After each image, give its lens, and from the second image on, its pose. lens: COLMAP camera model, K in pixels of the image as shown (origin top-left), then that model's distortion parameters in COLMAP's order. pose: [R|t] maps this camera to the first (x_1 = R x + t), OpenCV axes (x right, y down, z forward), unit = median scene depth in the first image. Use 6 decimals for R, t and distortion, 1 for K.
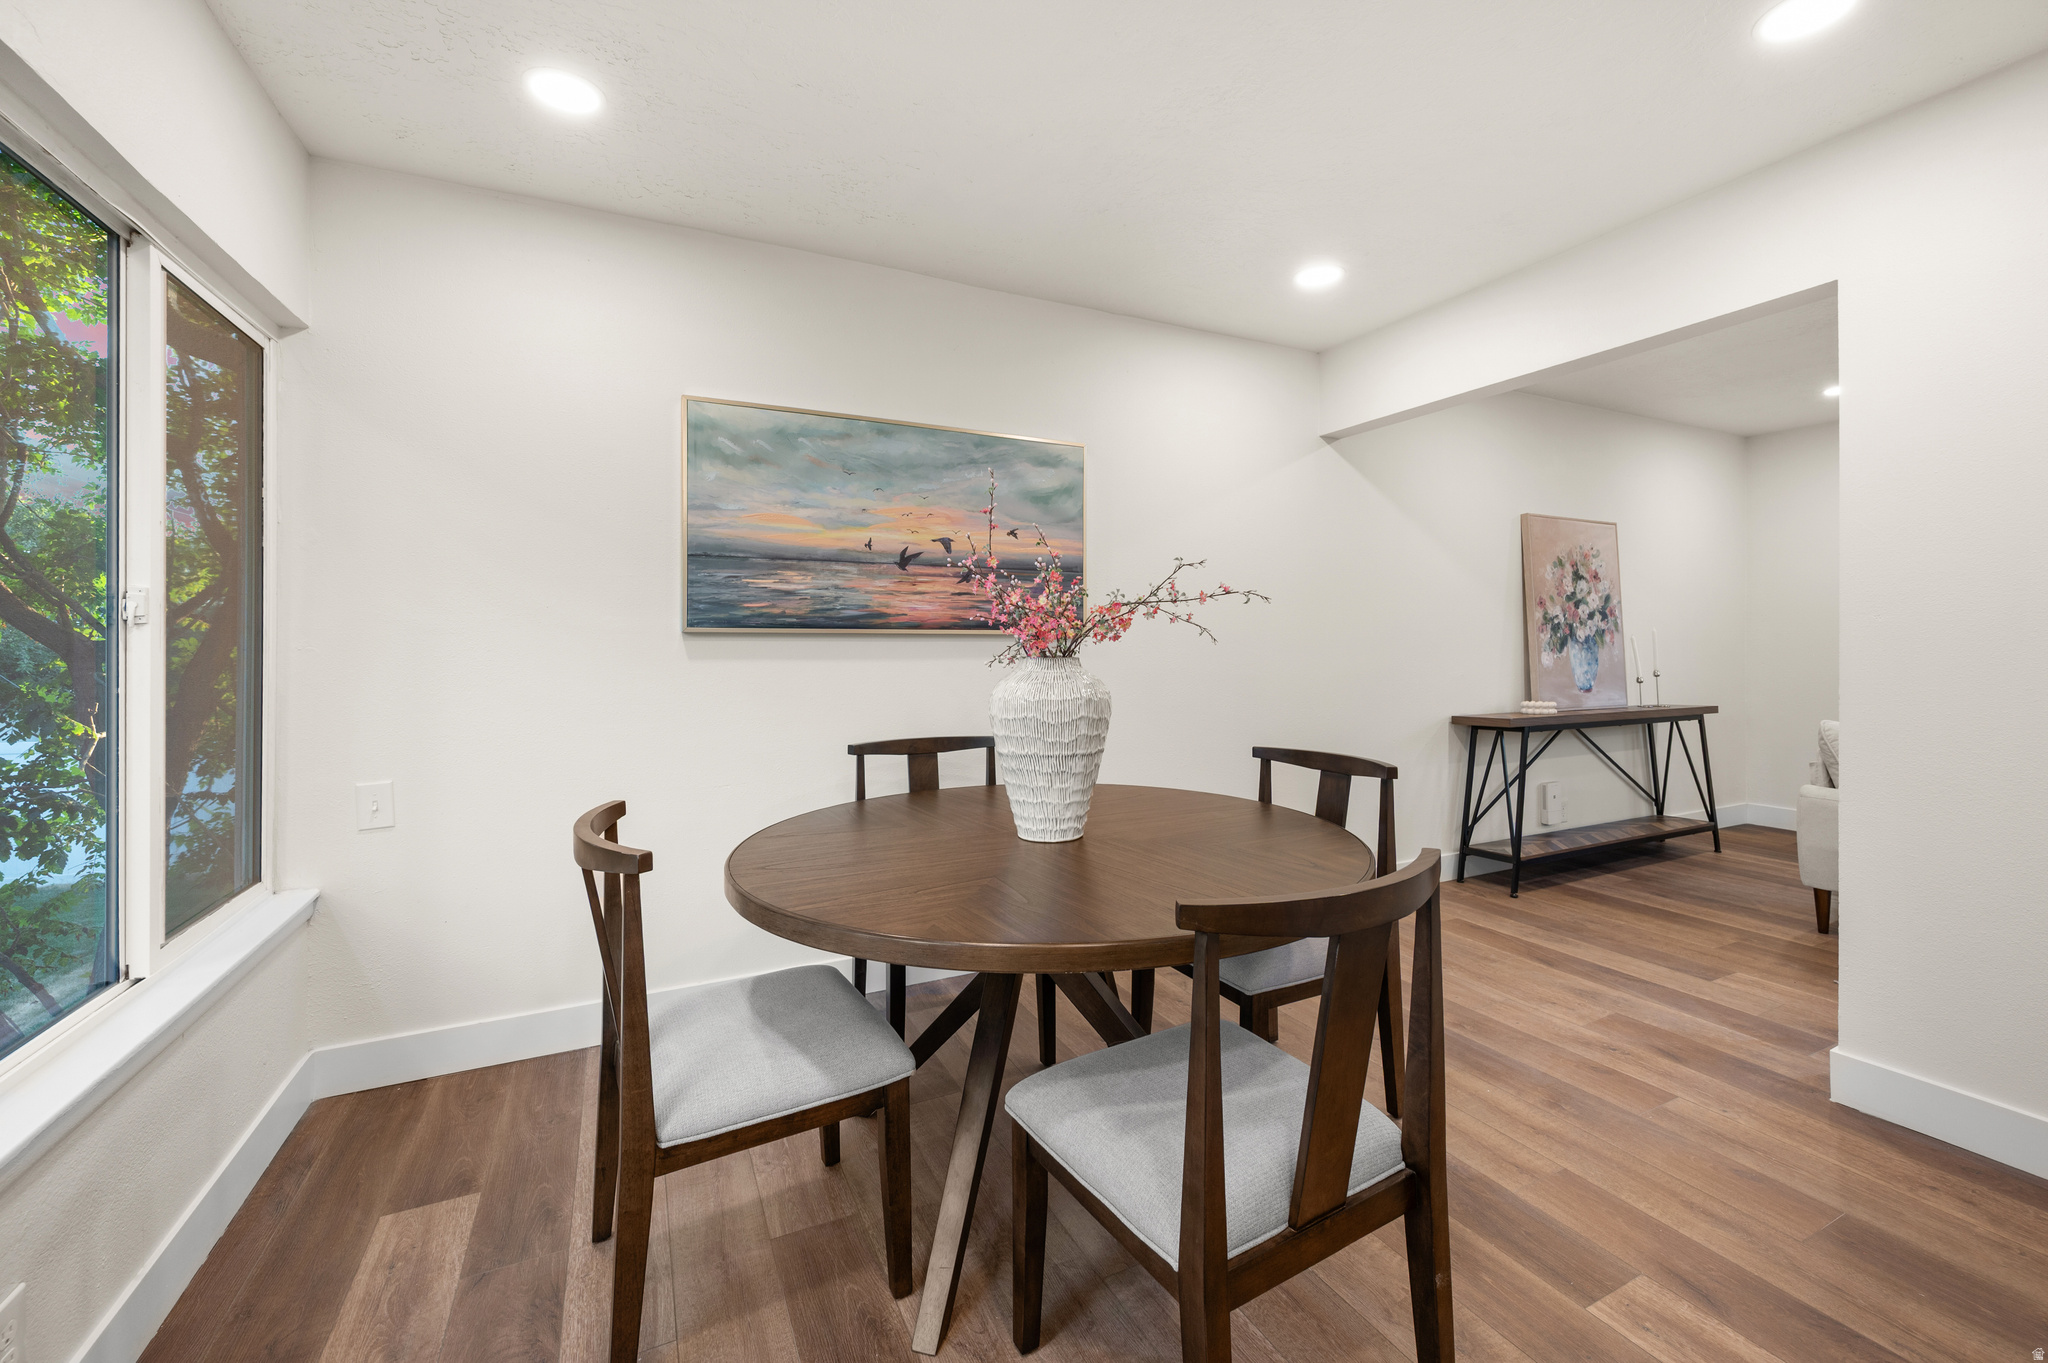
lens RADIAL K [[827.2, 0, 1034.9], [0, 827.2, 651.2], [0, 0, 1]] dist [-0.000461, -0.000030]
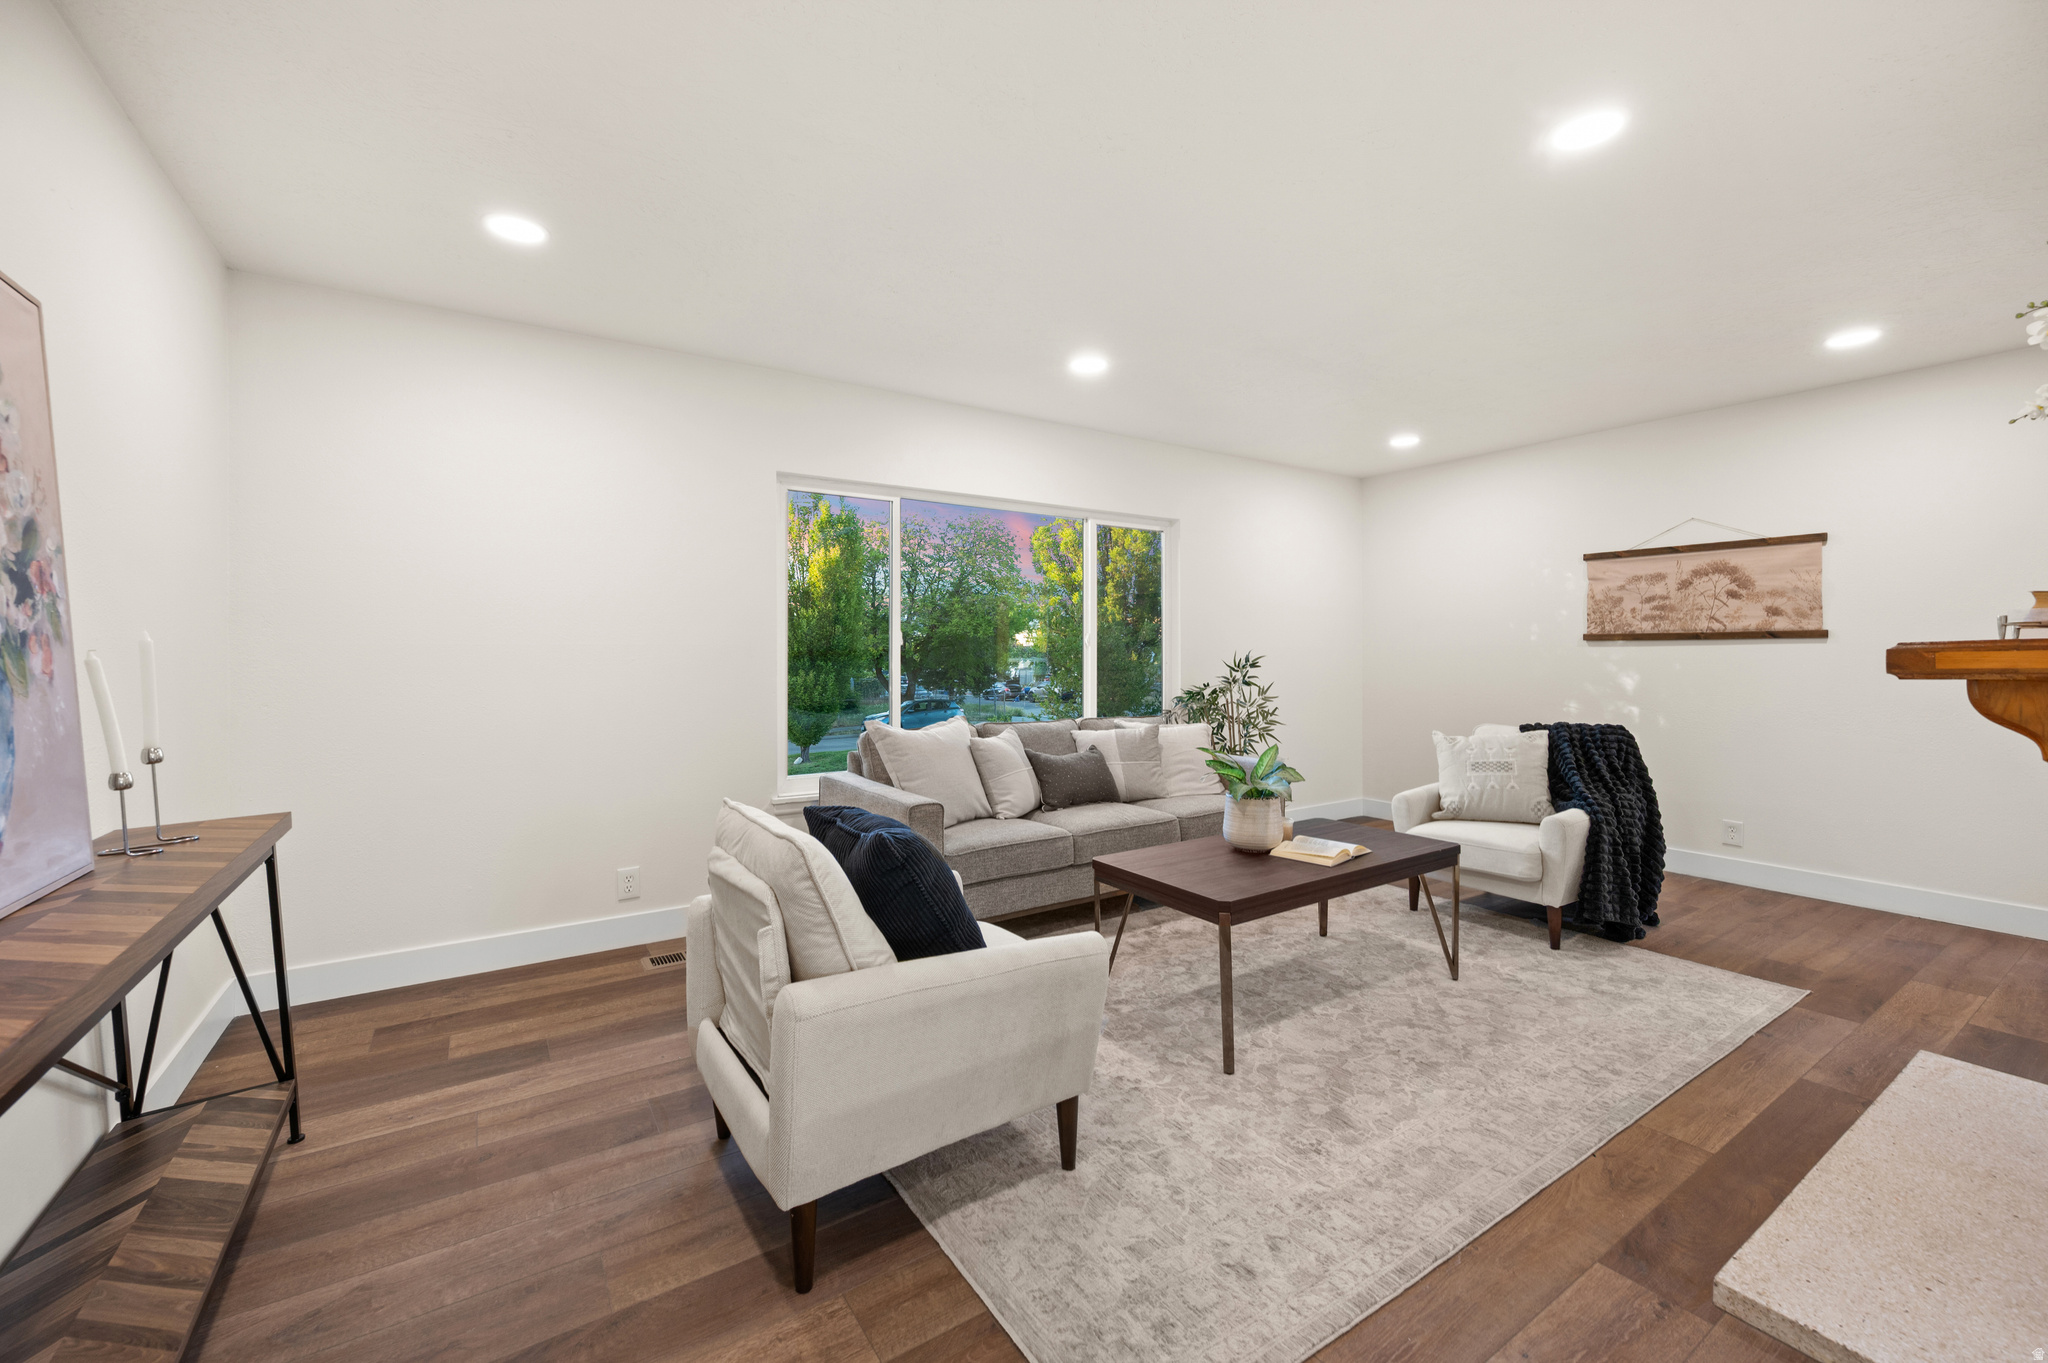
lens RADIAL K [[842.5, 0, 1041.6], [0, 842.5, 642.3], [0, 0, 1]] dist [-0.001341, 0.000018]
pose [[-0.123931, 0.013101, 0.992204, 0.345308], [0.010364, 0.999875, -0.011908, -0.015392], [-0.992237, 0.008807, -0.124051, 0.682991]]
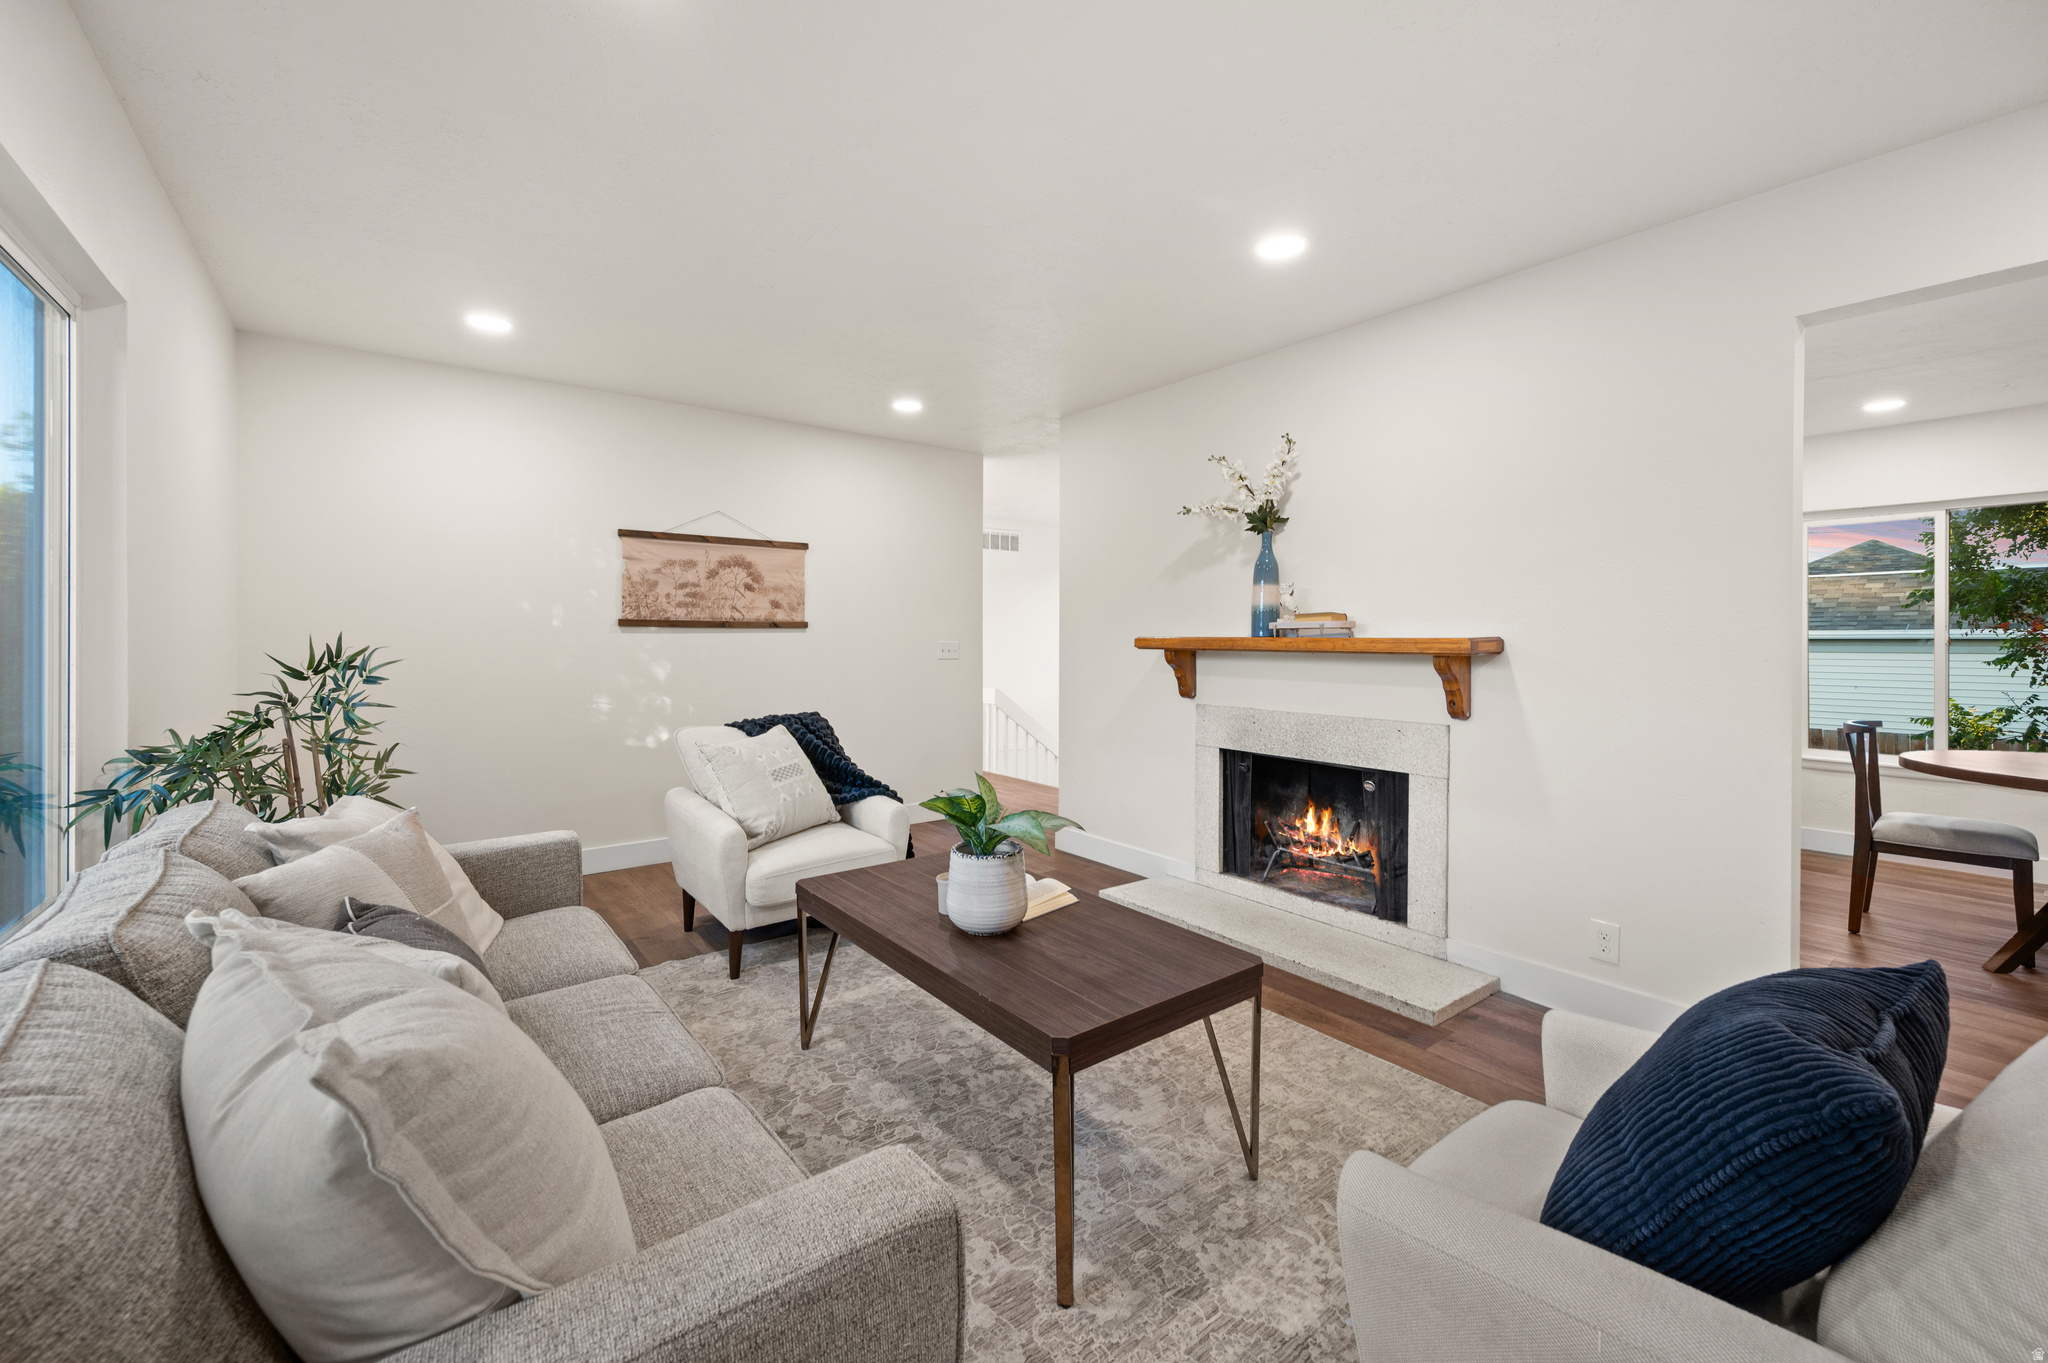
lens RADIAL K [[842.5, 0, 1041.6], [0, 842.5, 642.3], [0, 0, 1]] dist [-0.001341, 0.000018]
pose [[-0.980773, 0.000857, -0.195150, 1.048761], [-0.001483, 0.999929, 0.011846, -0.017384], [0.195146, 0.011907, -0.980702, 0.887425]]
